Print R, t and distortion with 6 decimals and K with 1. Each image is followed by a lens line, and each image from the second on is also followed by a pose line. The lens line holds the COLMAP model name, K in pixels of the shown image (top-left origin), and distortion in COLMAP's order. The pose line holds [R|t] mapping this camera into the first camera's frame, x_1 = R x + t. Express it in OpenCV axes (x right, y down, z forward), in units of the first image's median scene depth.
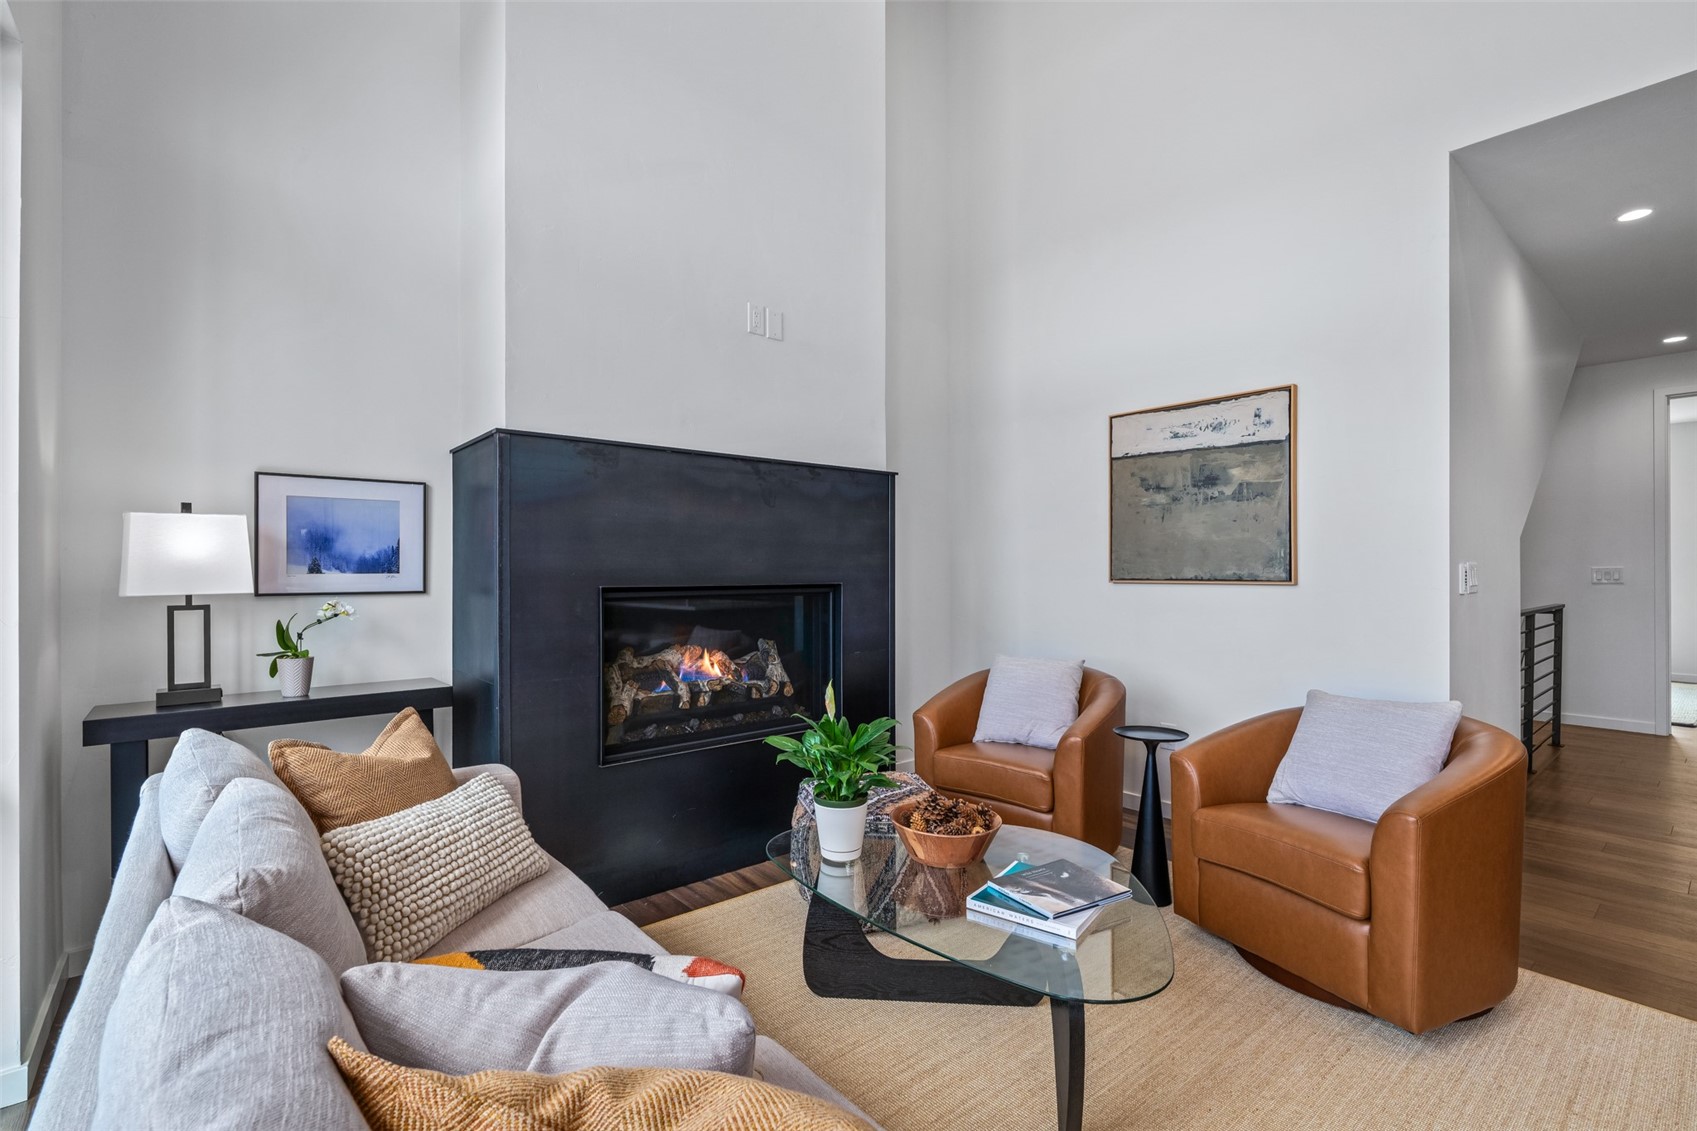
lens RADIAL K [[760.7, 0, 818.4], [0, 760.7, 571.0], [0, 0, 1]] dist [-0.001784, -0.000364]
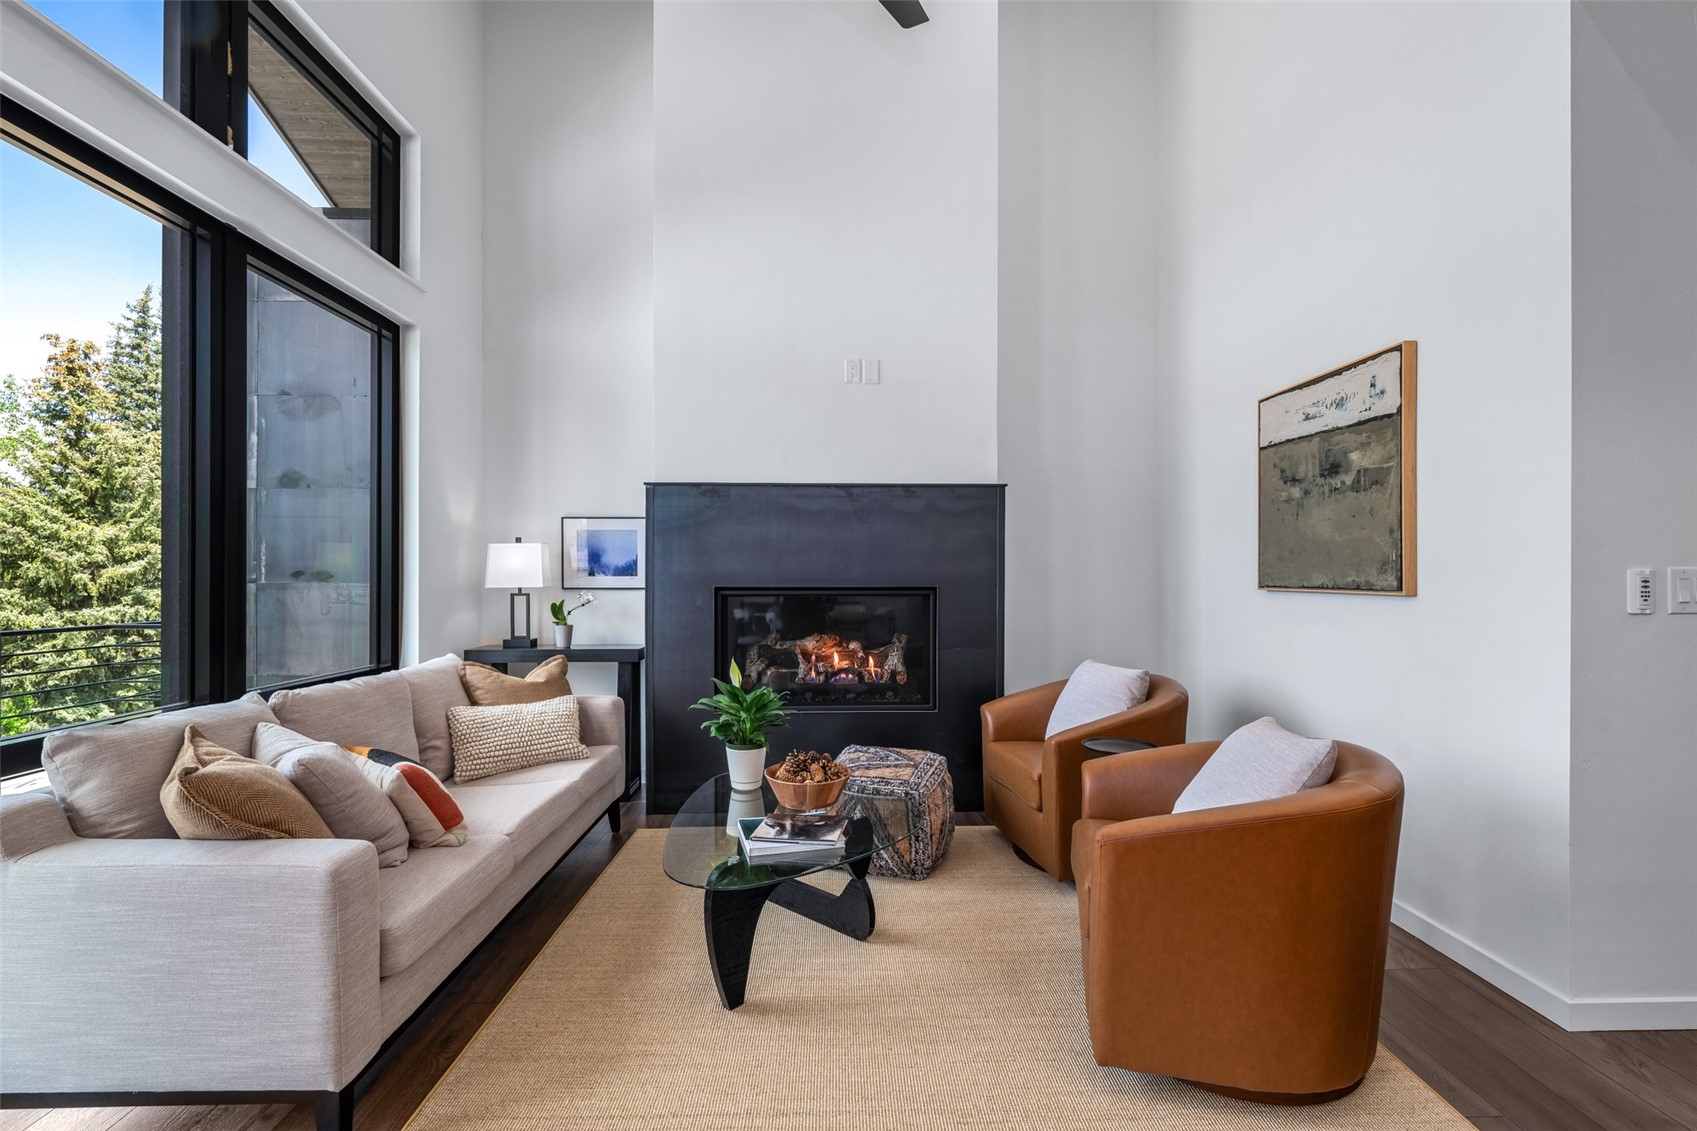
lens RADIAL K [[745.7, 0, 849.2], [0, 745.7, 574.2], [0, 0, 1]] dist [-0.004065, 0.000115]
pose [[0.795625, 0.002769, -0.605783, 0.709249], [-0.002401, 0.999996, 0.001418, -0.004282], [0.605785, 0.000326, 0.795629, 0.041468]]
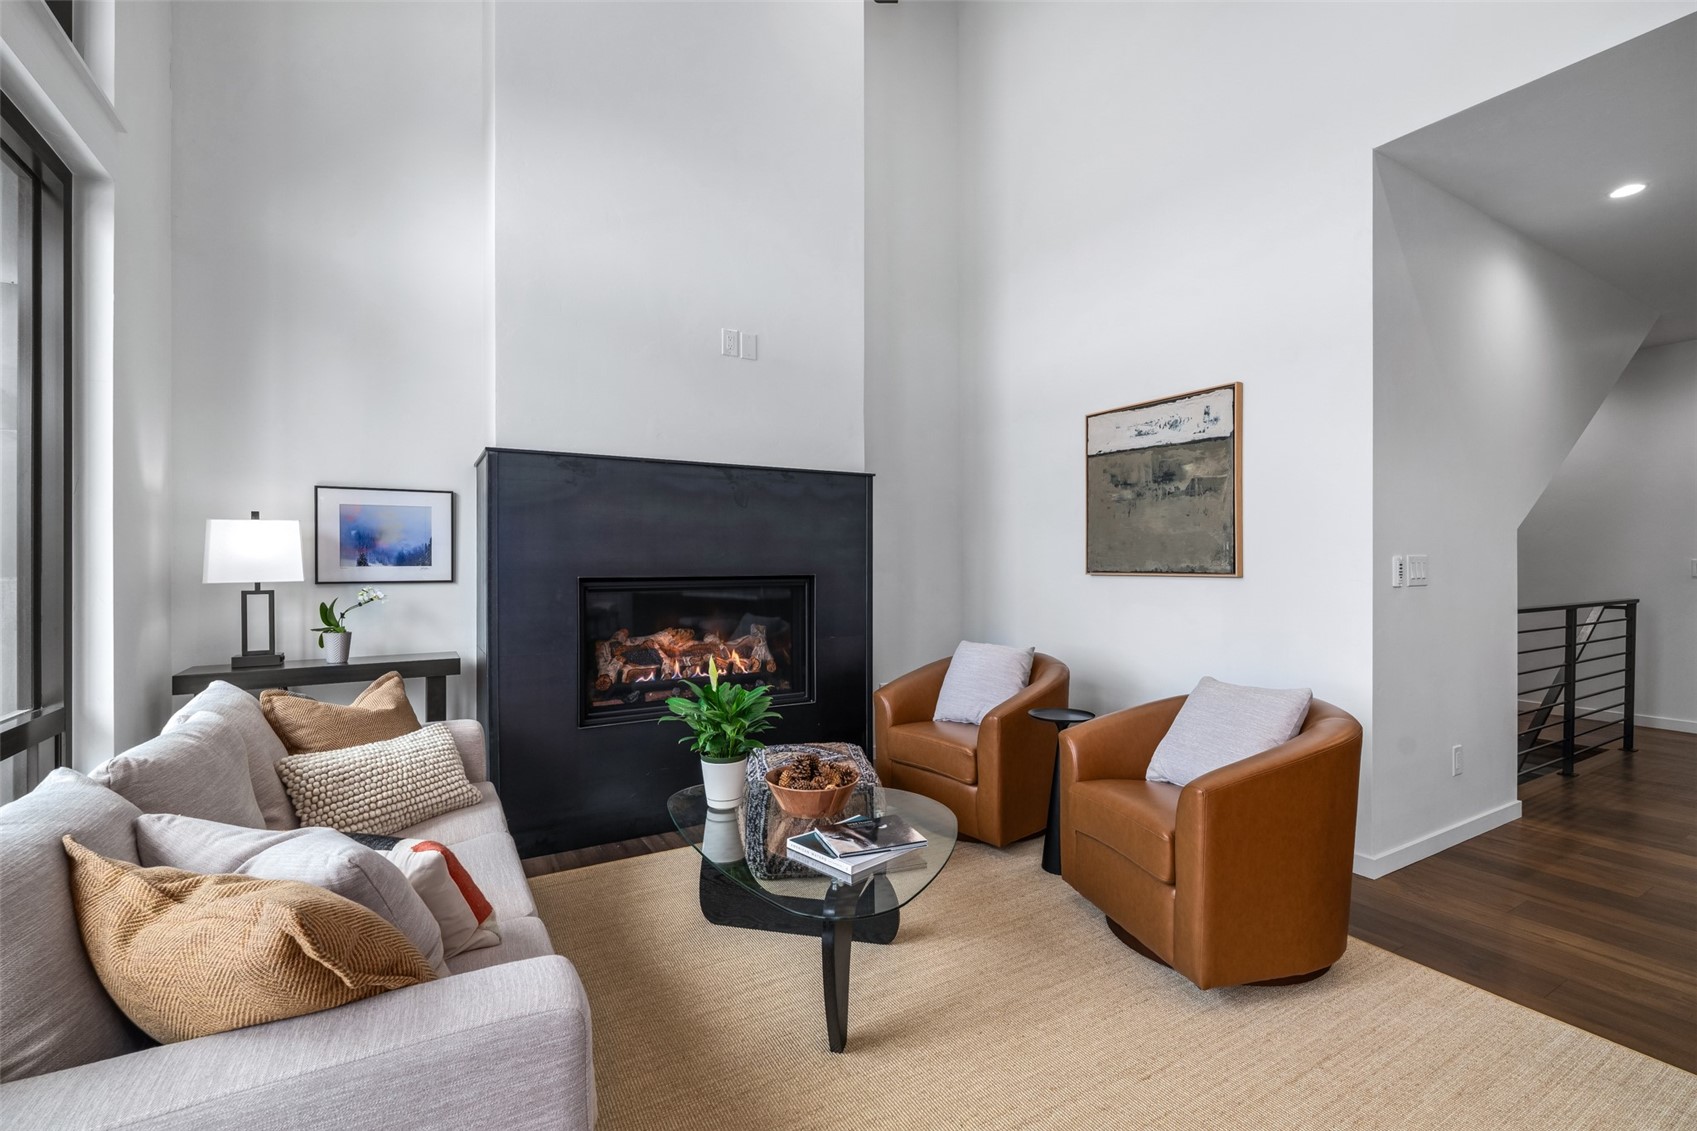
lens RADIAL K [[745.1, 0, 848.5], [0, 745.1, 565.5], [0, 0, 1]] dist [-0.003203, -0.000358]
pose [[0.988827, 0.000187, -0.149067, 0.285481], [0.000270, 0.999995, 0.003049, -0.000857], [0.149067, -0.003055, 0.988822, -0.083683]]
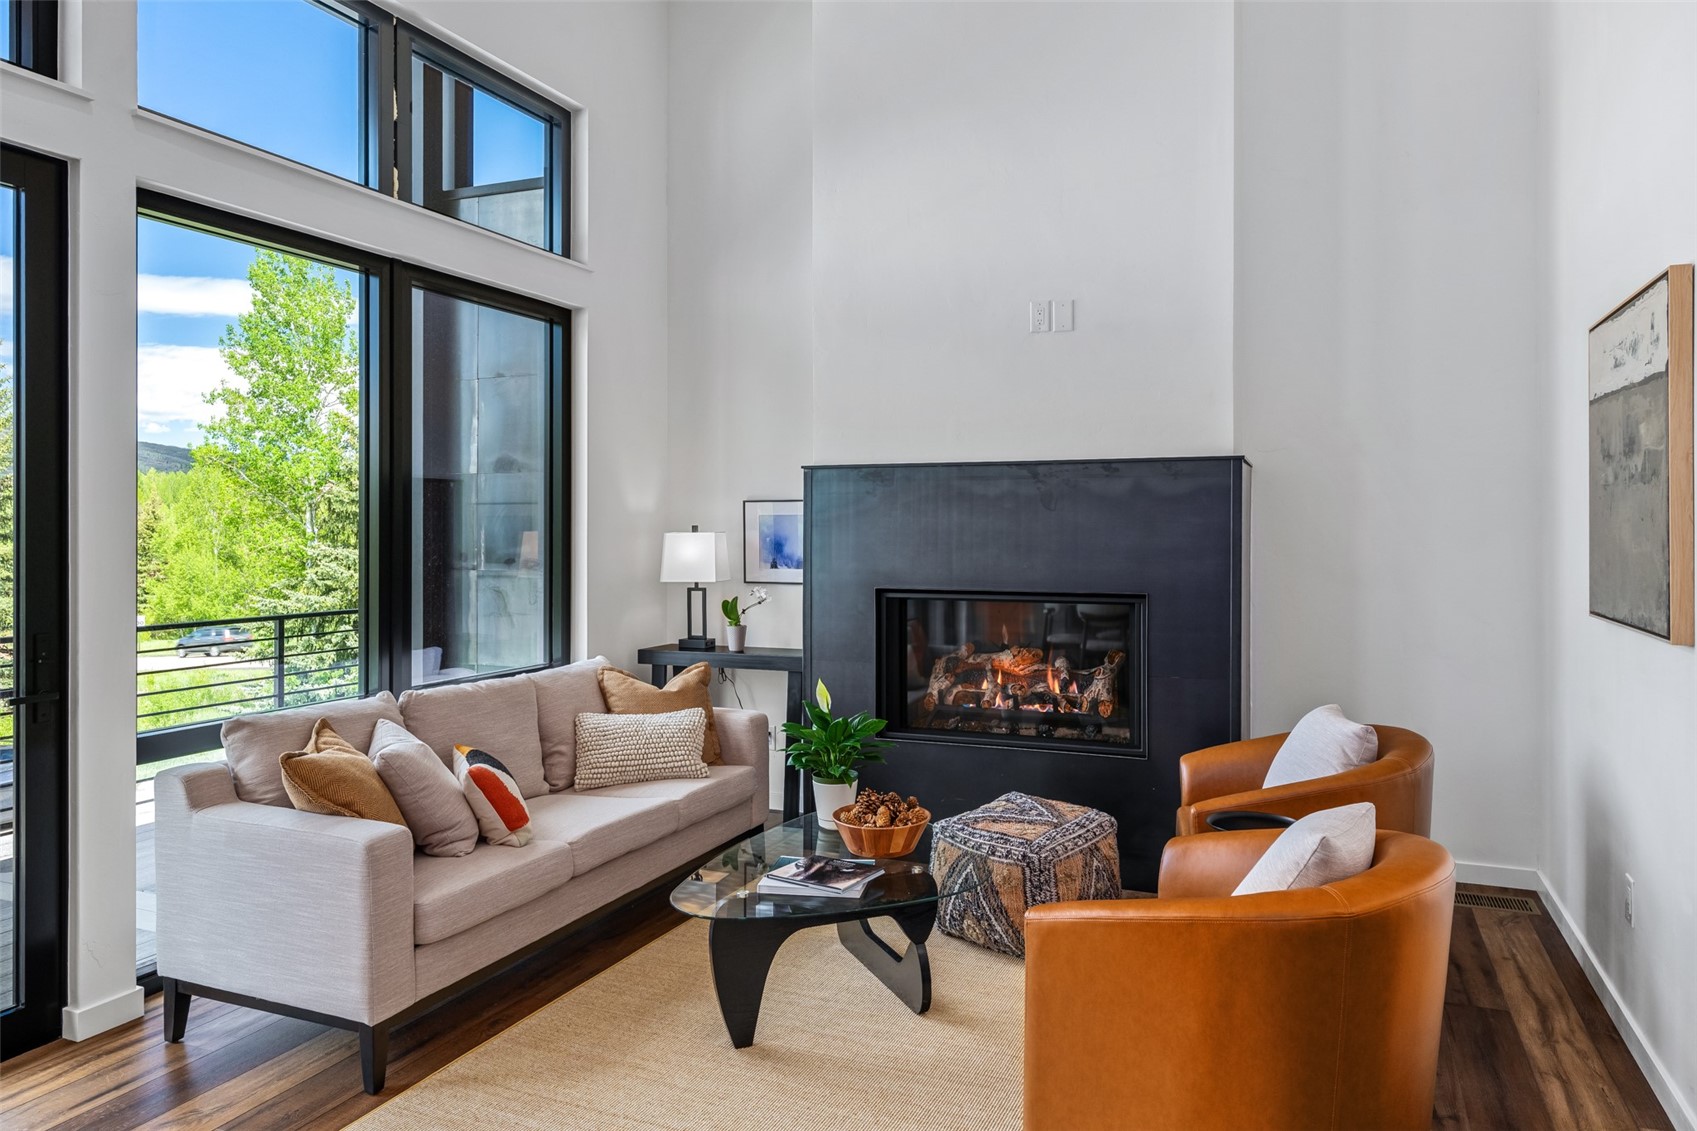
lens RADIAL K [[1101.6, 0, 885.3], [0, 1101.6, 524.6], [0, 0, 1]] dist [-0.000080, -0.000664]
pose [[0.482073, 0.000200, -0.876131, 1.155169], [-0.000463, 1.000000, -0.000026, -0.073174], [0.876131, 0.000418, 0.482073, 0.168135]]
